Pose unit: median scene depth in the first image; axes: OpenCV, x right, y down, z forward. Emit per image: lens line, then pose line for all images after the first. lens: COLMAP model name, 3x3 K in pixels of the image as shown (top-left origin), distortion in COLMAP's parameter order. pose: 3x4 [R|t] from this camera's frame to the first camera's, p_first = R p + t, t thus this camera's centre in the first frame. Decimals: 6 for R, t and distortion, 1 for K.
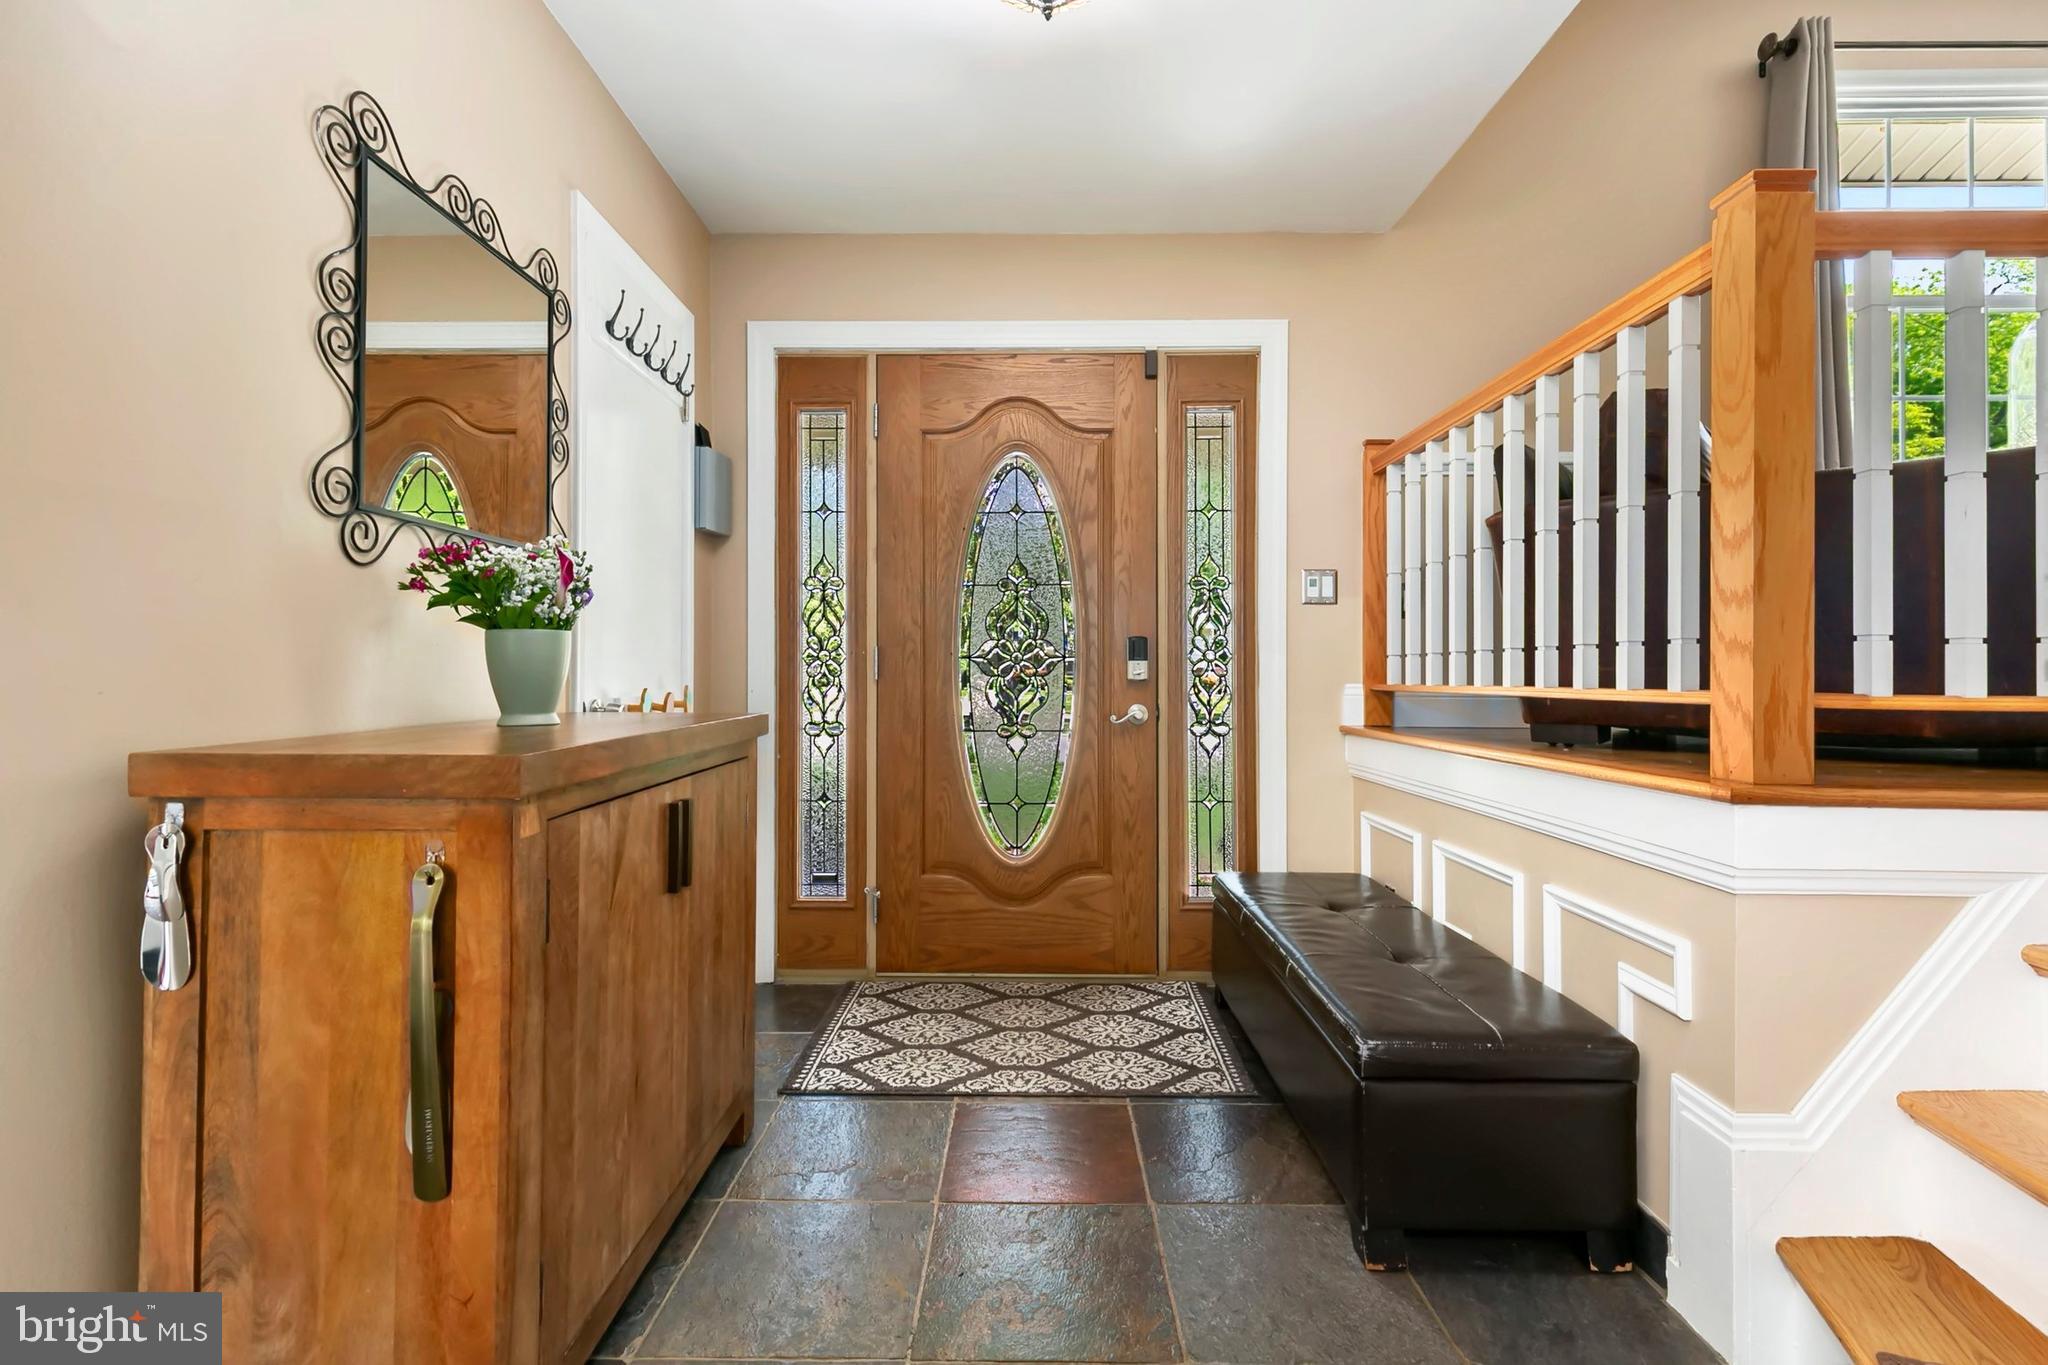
lens RADIAL K [[931.7, 0, 1023.3], [0, 931.7, 664.8], [0, 0, 1]] dist [0.005040, -0.002882]
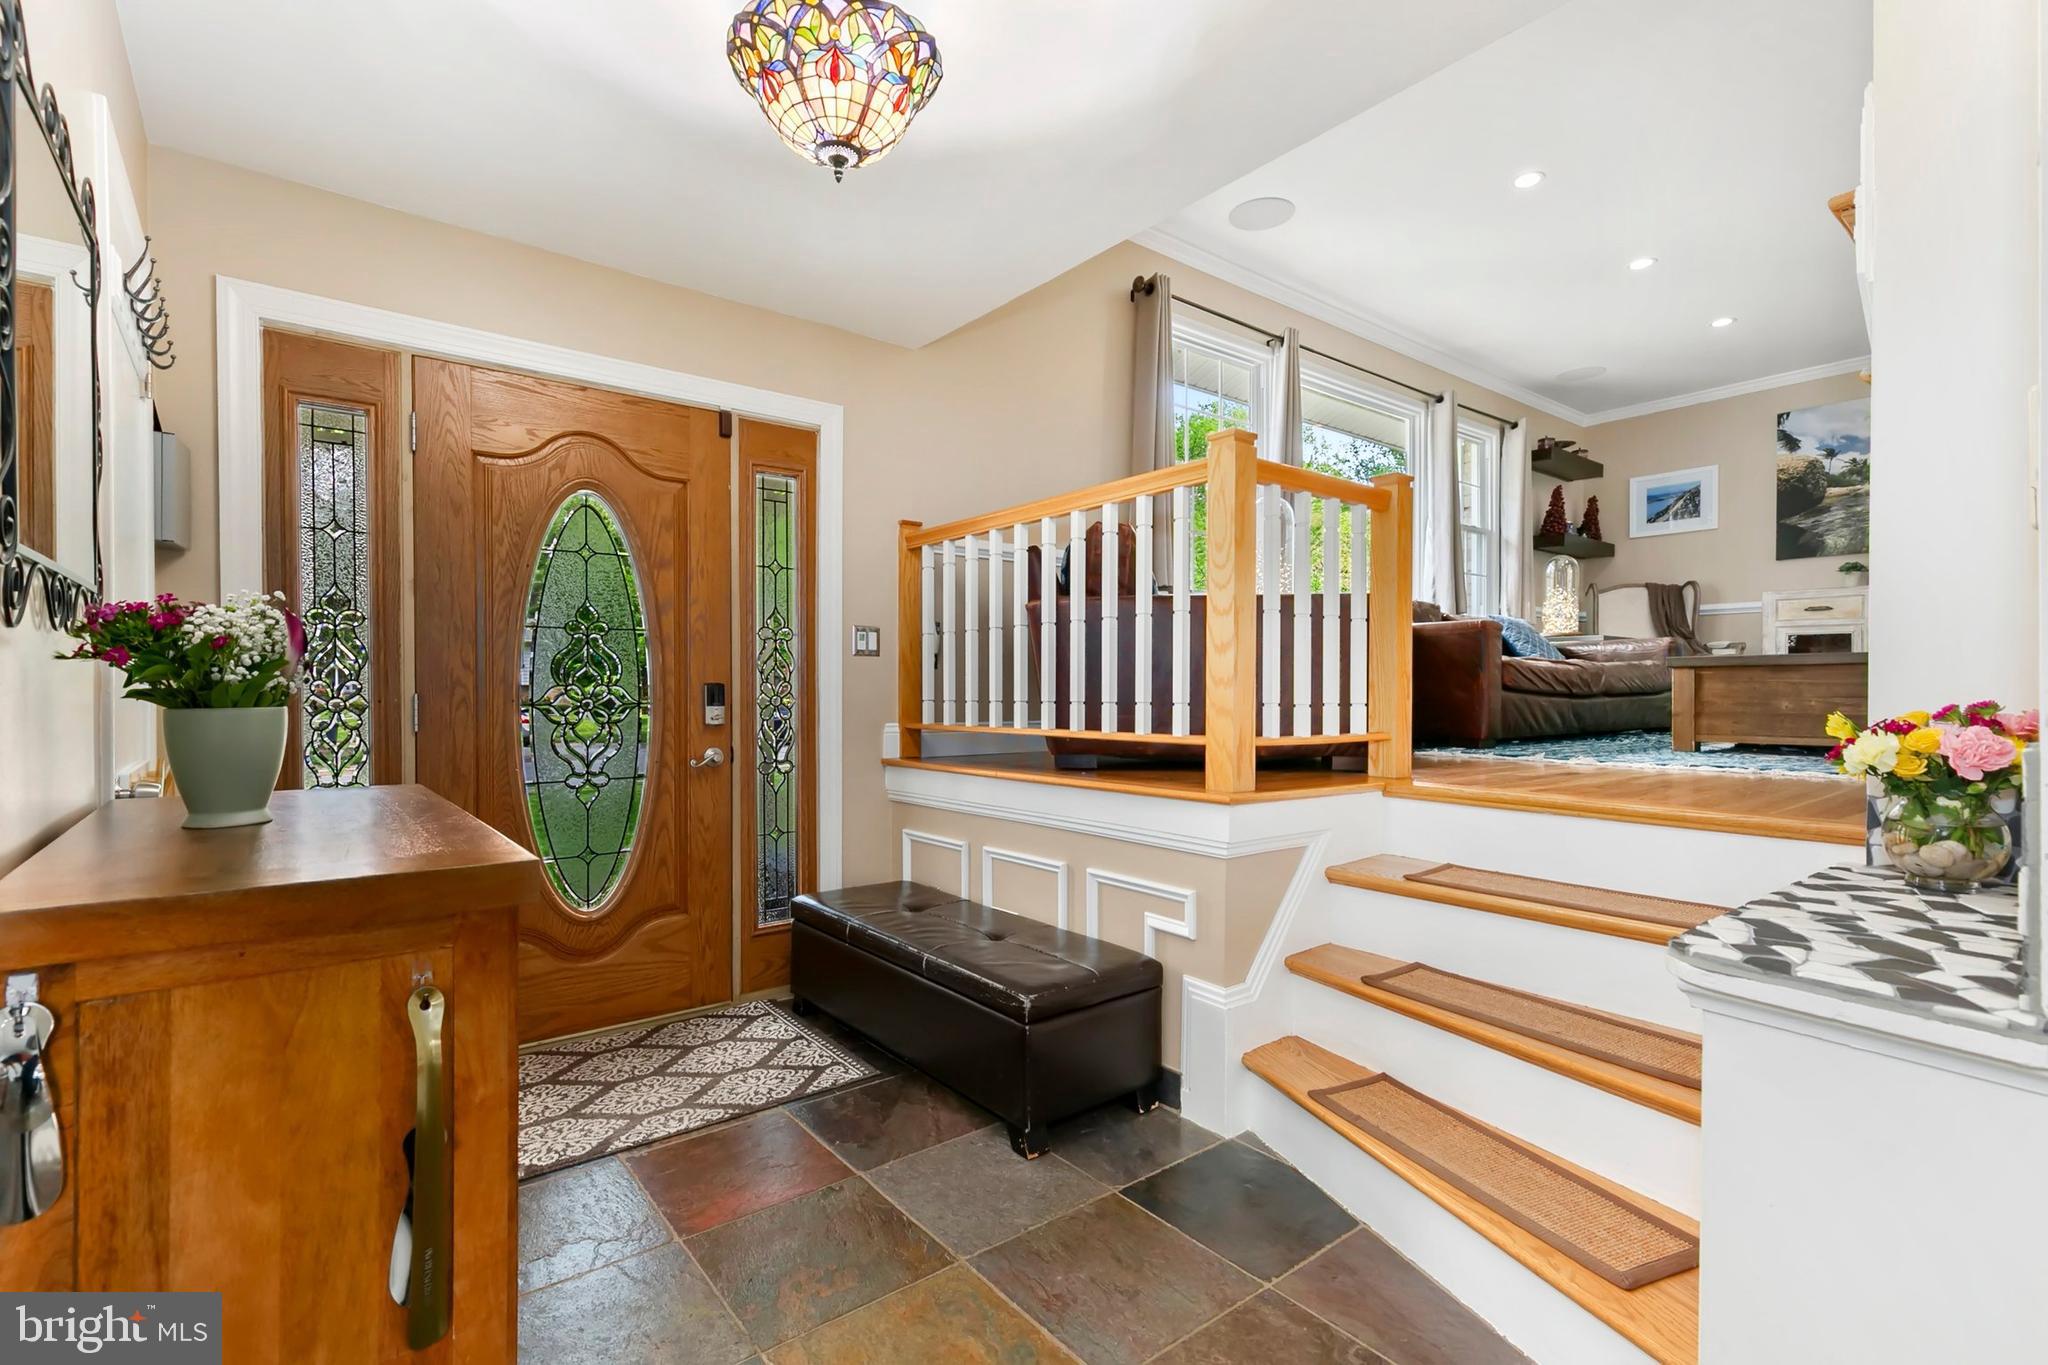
lens RADIAL K [[931.7, 0, 1025.6], [0, 931.7, 696.6], [0, 0, 1]] dist [0.005040, -0.002882]
pose [[0.773947, -0.005750, 0.633224, -0.342291], [-0.004970, 0.999873, 0.015153, -0.041520], [-0.633231, -0.014874, 0.773820, -0.040810]]
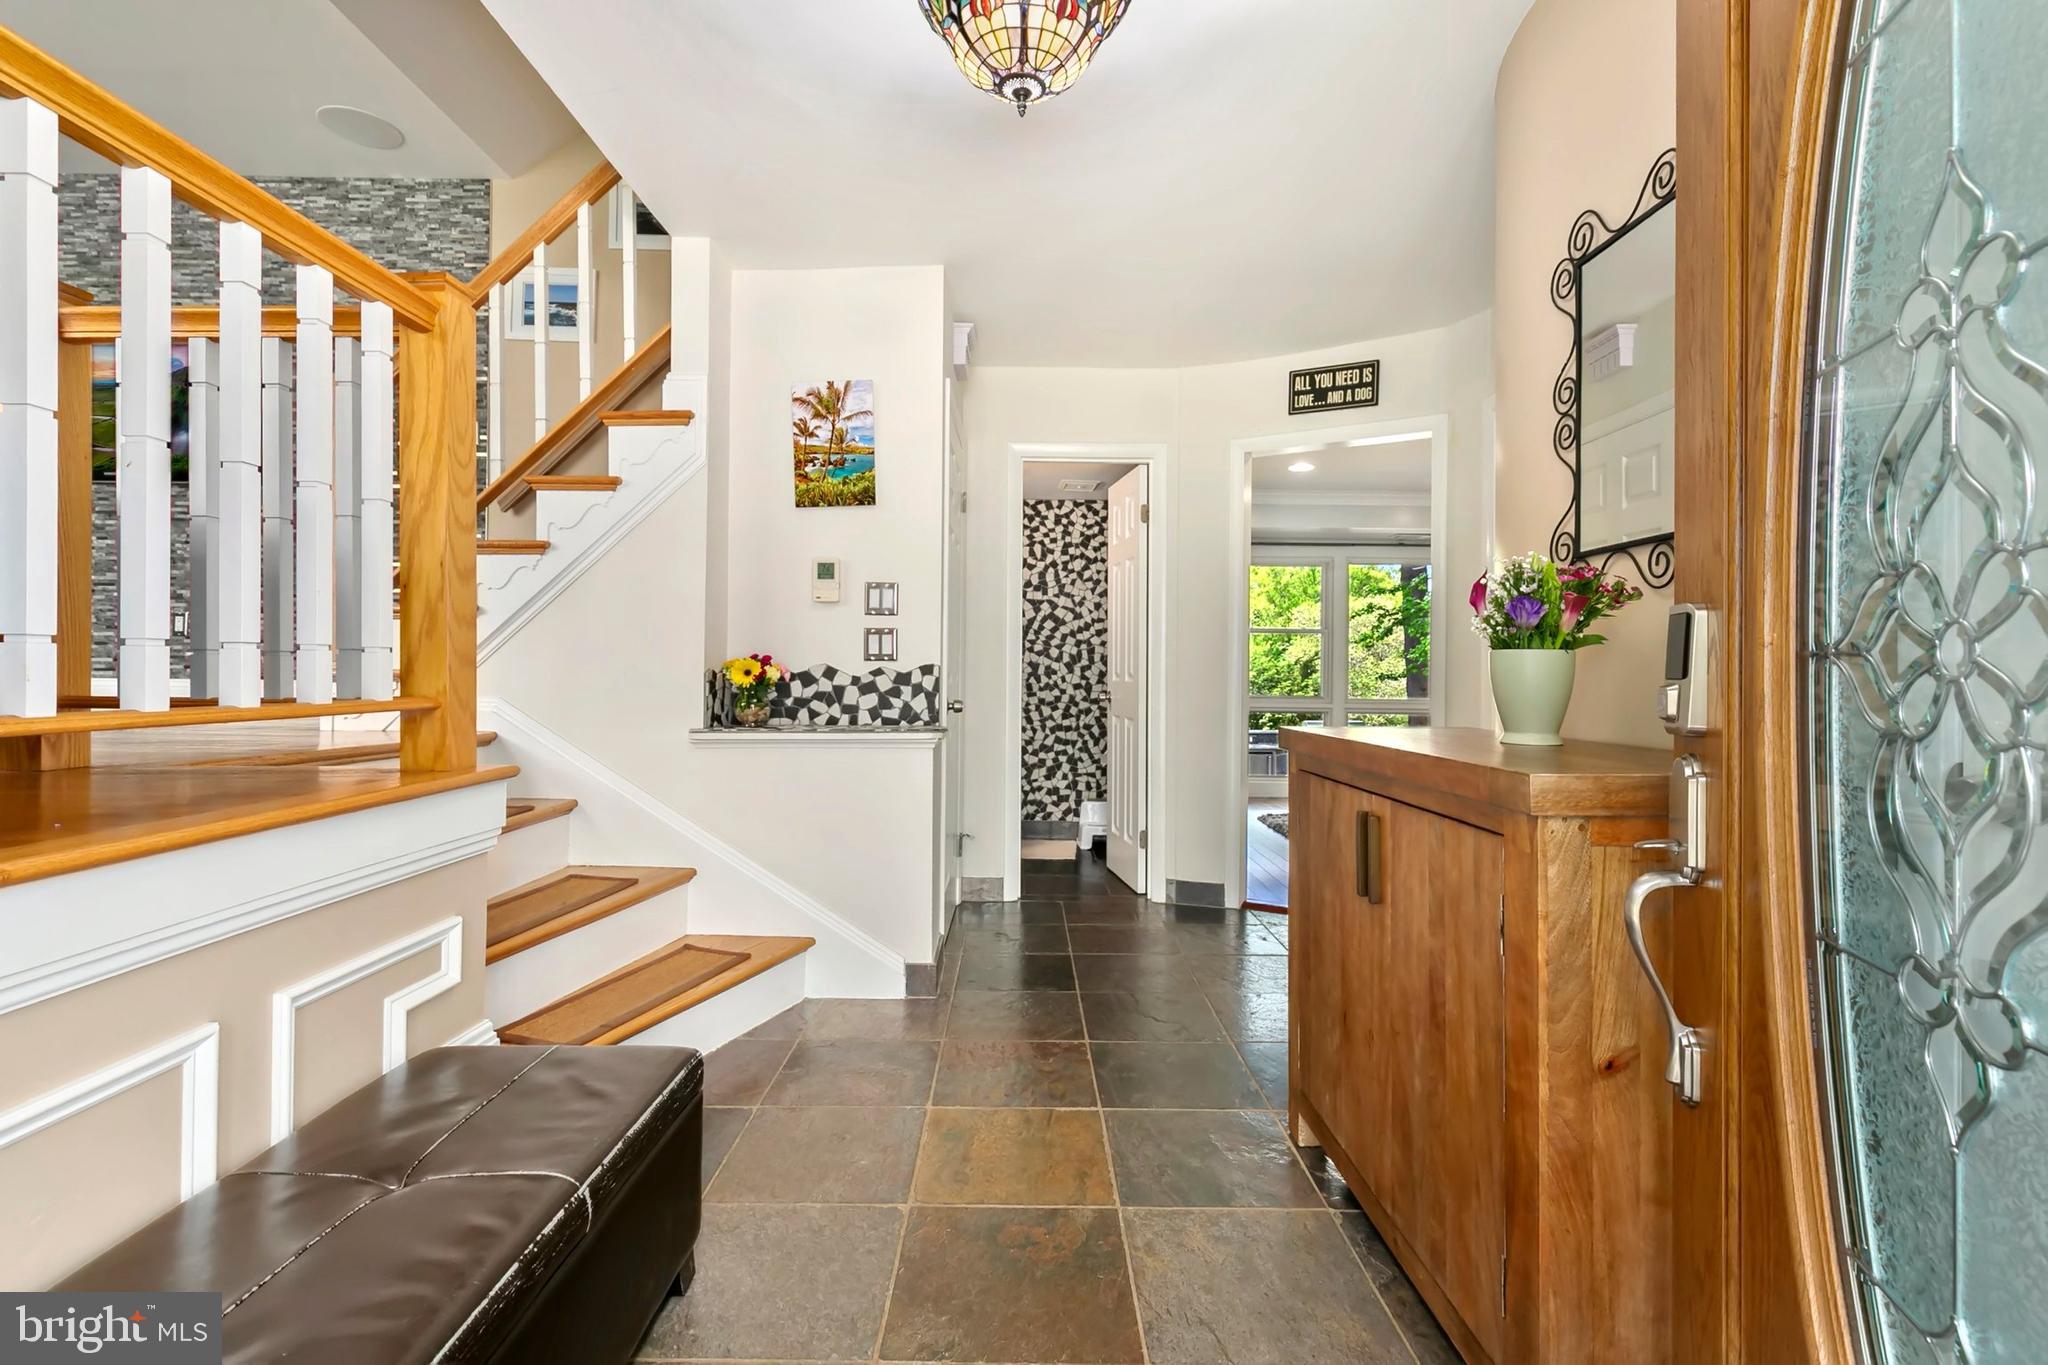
lens RADIAL K [[931.7, 0, 1020.7], [0, 931.7, 686.4], [0, 0, 1]] dist [0.005040, -0.002882]
pose [[-0.999629, -0.008447, -0.025876, 0.032409], [-0.008186, 0.999915, -0.010182, 0.011879], [0.025960, -0.009967, -0.999613, 1.365108]]
